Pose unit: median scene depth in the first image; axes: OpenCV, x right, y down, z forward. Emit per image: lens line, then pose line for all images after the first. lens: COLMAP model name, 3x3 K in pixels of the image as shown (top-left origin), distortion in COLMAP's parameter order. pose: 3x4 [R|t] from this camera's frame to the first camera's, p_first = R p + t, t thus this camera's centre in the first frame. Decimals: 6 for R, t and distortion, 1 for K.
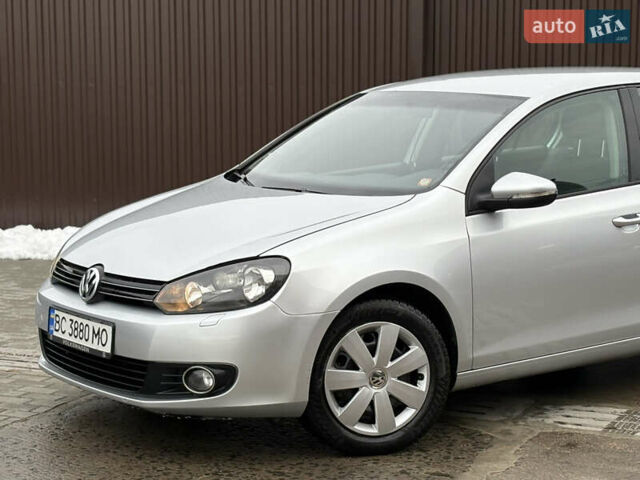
lens RADIAL K [[1369.4, 0, 305.5], [0, 1369.4, 241.1], [0, 0, 1]] dist [0.144350, -0.423791]
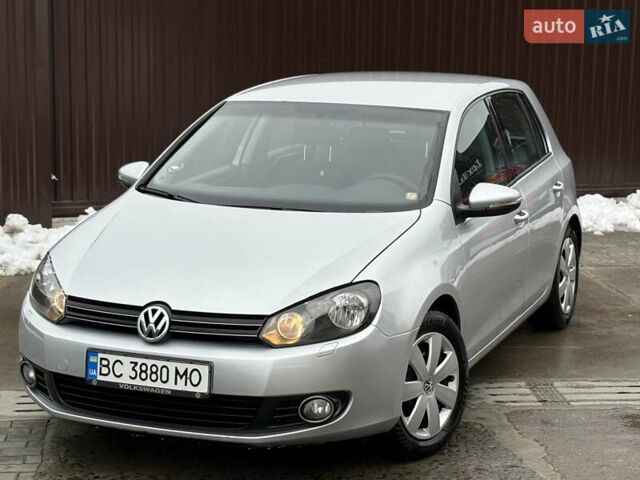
lens RADIAL K [[1369.4, 0, 305.5], [0, 1369.4, 241.1], [0, 0, 1]] dist [0.144350, -0.423791]
pose [[0.860172, -0.069156, 0.505294, -0.562159], [0.048269, 0.997356, 0.054333, -0.074903], [-0.507715, -0.022346, 0.861235, 0.127245]]
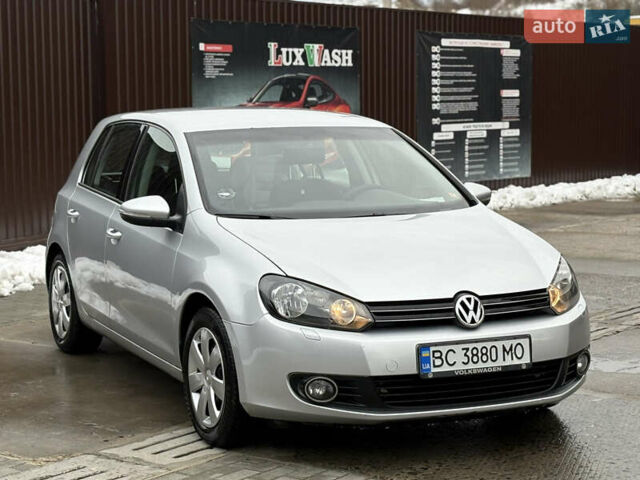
lens RADIAL K [[1369.4, 0, 305.5], [0, 1369.4, 241.1], [0, 0, 1]] dist [0.144350, -0.423791]
pose [[0.233912, -0.095872, 0.967520, -1.224463], [0.131315, 0.989123, 0.066265, -0.109399], [-0.963349, 0.111550, 0.243957, 0.886972]]
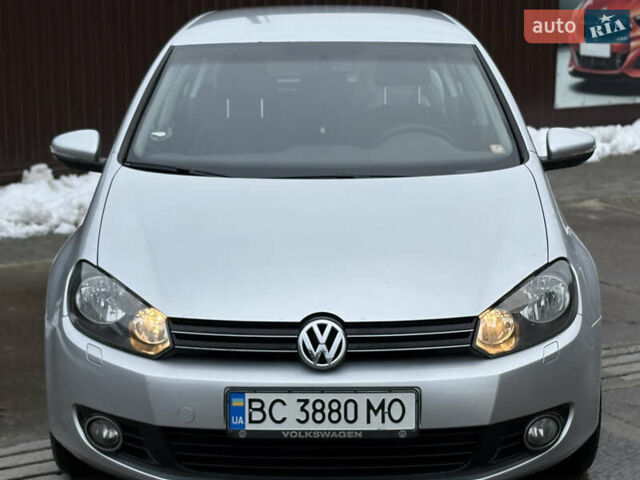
lens RADIAL K [[1369.4, 0, 305.5], [0, 1369.4, 241.1], [0, 0, 1]] dist [0.144350, -0.423791]
pose [[0.605995, -0.151698, 0.780870, -0.721238], [0.100049, 0.988388, 0.114369, -0.104139], [-0.789151, 0.008818, 0.614135, 0.595231]]
